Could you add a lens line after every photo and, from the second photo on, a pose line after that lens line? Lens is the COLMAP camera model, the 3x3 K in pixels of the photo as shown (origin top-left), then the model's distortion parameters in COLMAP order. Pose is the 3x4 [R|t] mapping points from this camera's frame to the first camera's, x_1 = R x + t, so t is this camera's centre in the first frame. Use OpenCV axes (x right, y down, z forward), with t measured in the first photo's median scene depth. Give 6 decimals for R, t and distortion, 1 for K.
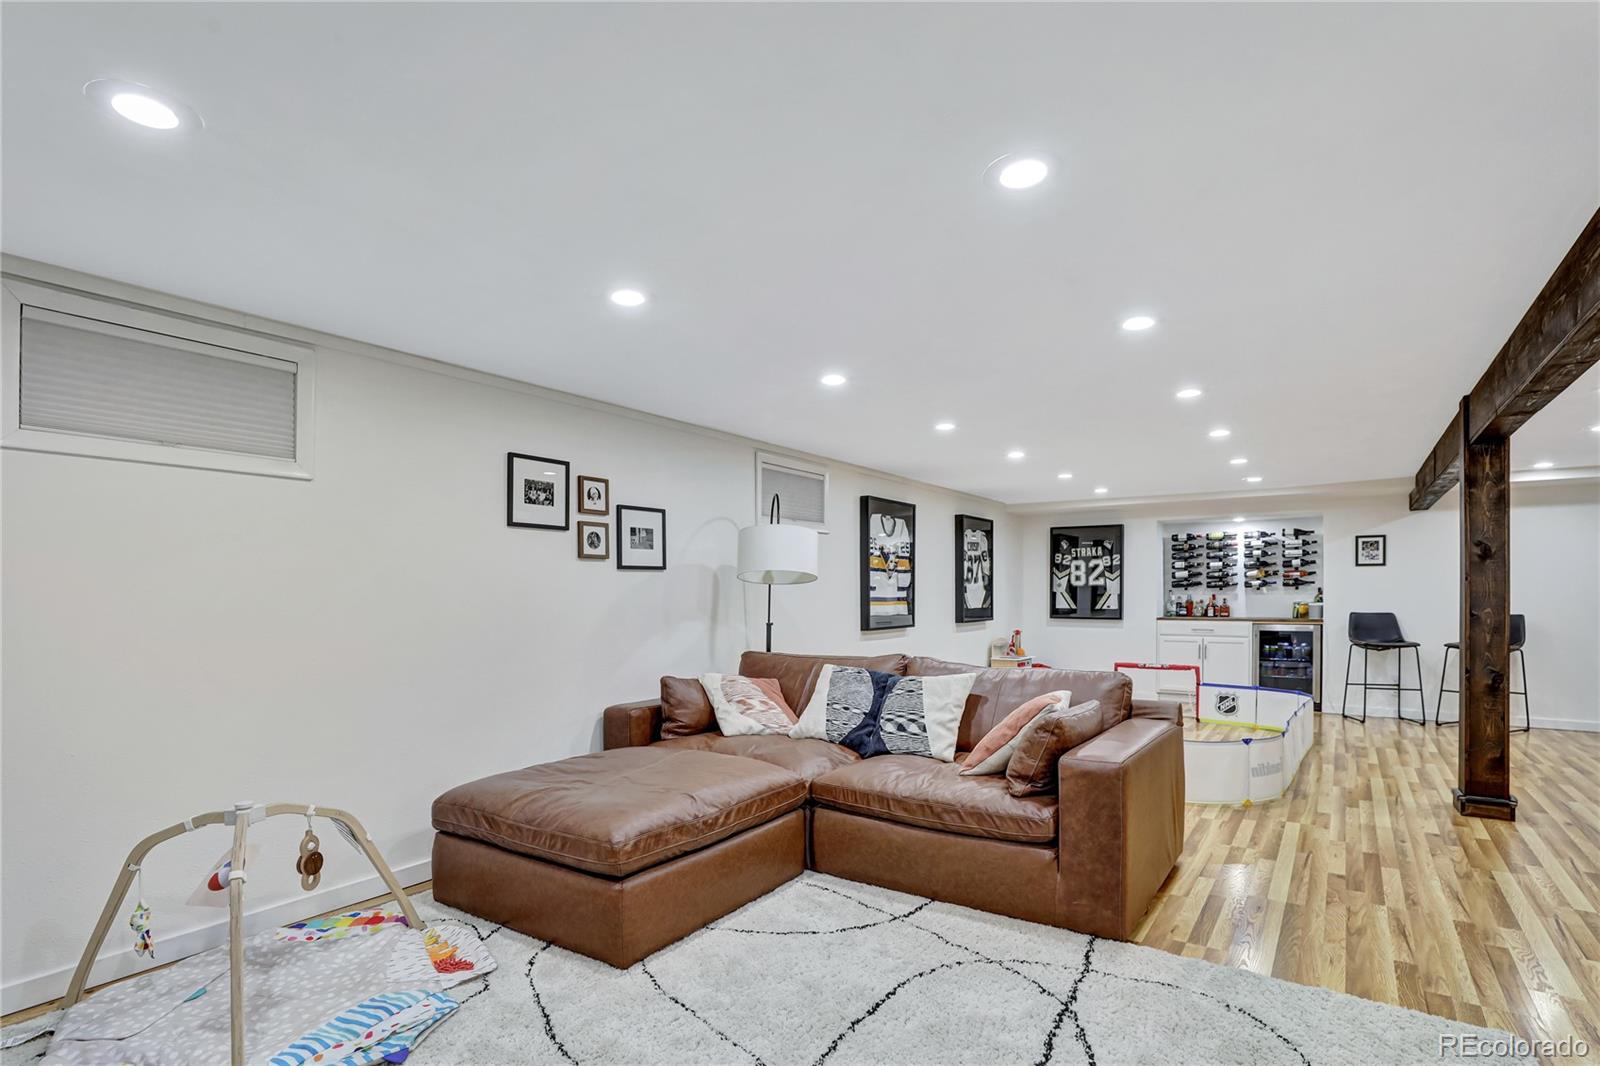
lens RADIAL K [[738.4, 0, 827.4], [0, 738.4, 617.5], [0, 0, 1]] dist [-0.003280, 0.000231]
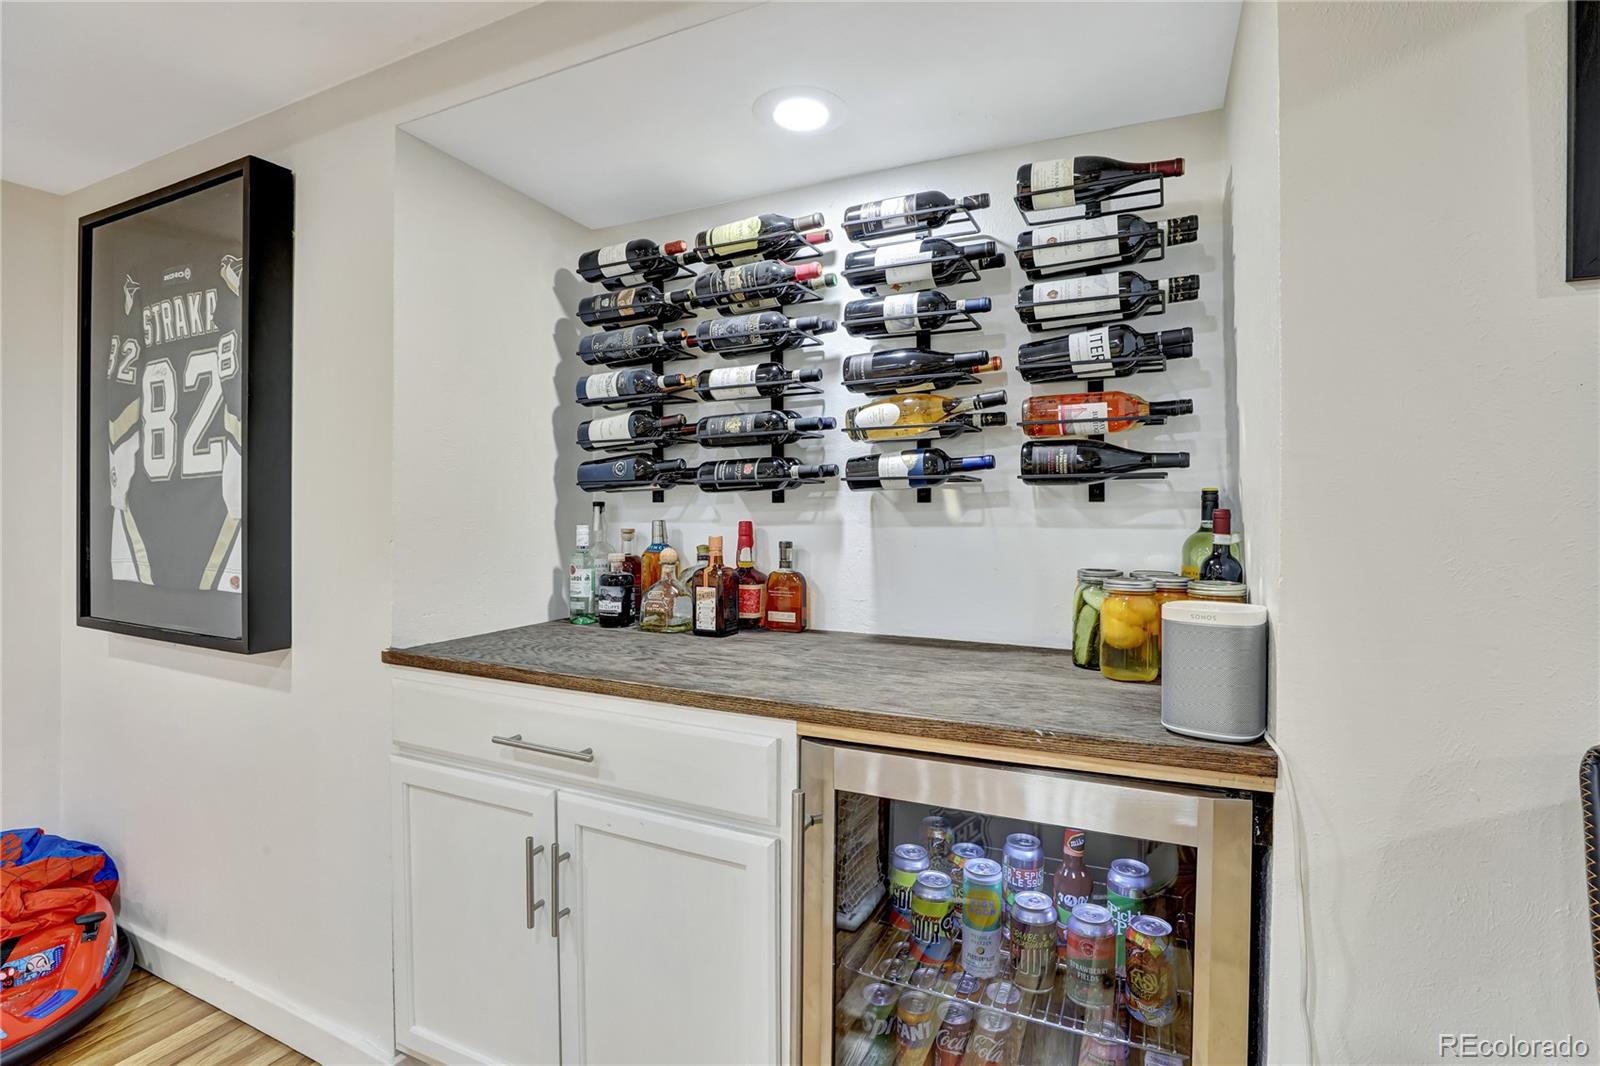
lens RADIAL K [[738.4, 0, 800.6], [0, 738.4, 520.2], [0, 0, 1]] dist [-0.003280, 0.000231]
pose [[0.989404, -0.002054, 0.145174, 0.527760], [0.002744, 0.999986, -0.004551, -0.031804], [-0.145162, 0.004901, 0.989396, 0.814092]]
